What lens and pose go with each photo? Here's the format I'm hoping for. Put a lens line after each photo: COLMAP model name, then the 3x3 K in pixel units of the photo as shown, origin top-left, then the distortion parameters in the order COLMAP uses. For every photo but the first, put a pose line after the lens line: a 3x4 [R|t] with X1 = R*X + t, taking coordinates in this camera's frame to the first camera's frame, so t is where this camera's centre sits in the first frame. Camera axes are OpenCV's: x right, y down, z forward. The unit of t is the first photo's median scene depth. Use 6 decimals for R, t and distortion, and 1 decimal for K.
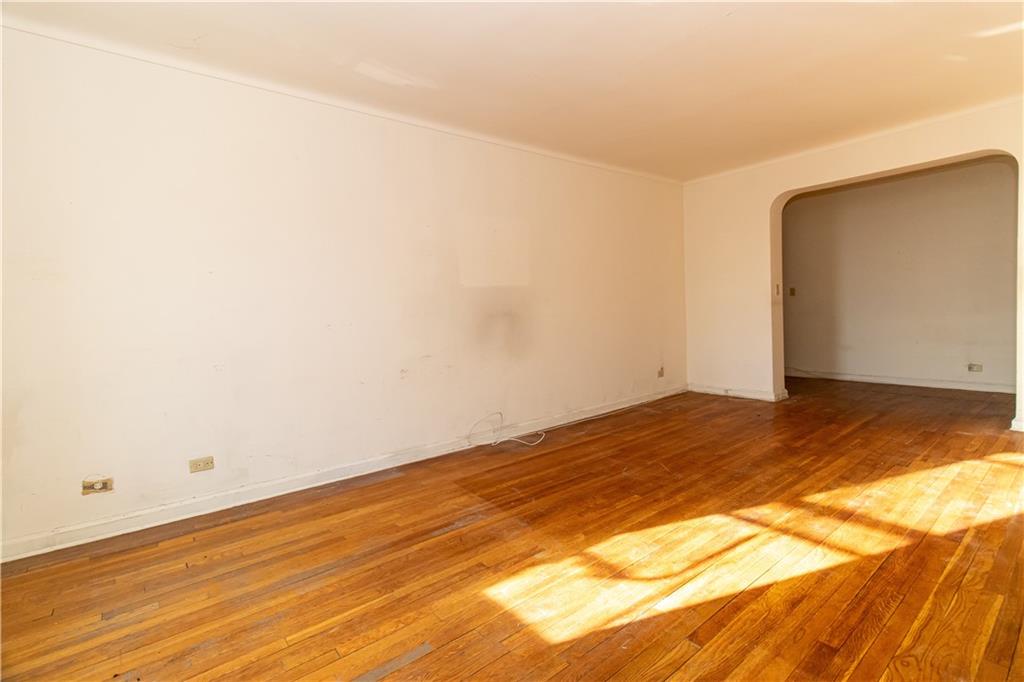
lens RADIAL K [[441.3, 0, 523.6], [0, 441.3, 337.4], [0, 0, 1]] dist [-0.000742, -0.000281]
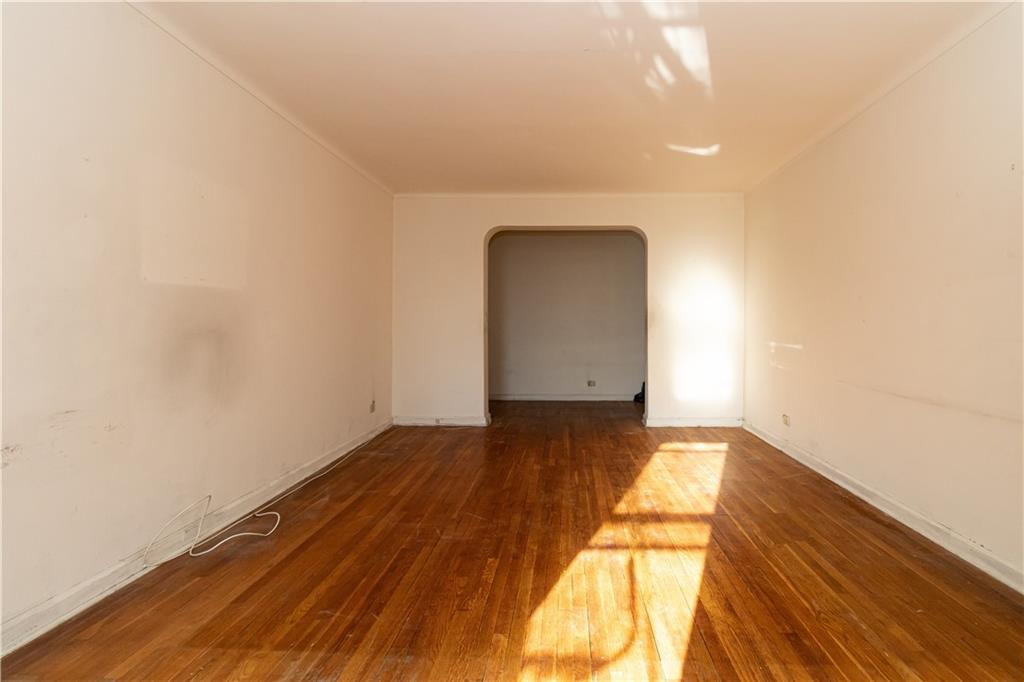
lens RADIAL K [[479.5, 0, 514.8], [0, 479.5, 327.3], [0, 0, 1]] dist [0.001426, 0.000467]
pose [[0.671677, 0.038549, 0.739841, -0.376033], [0.019172, 0.997406, -0.069375, -0.007230], [-0.740596, 0.060782, 0.669196, 0.334546]]
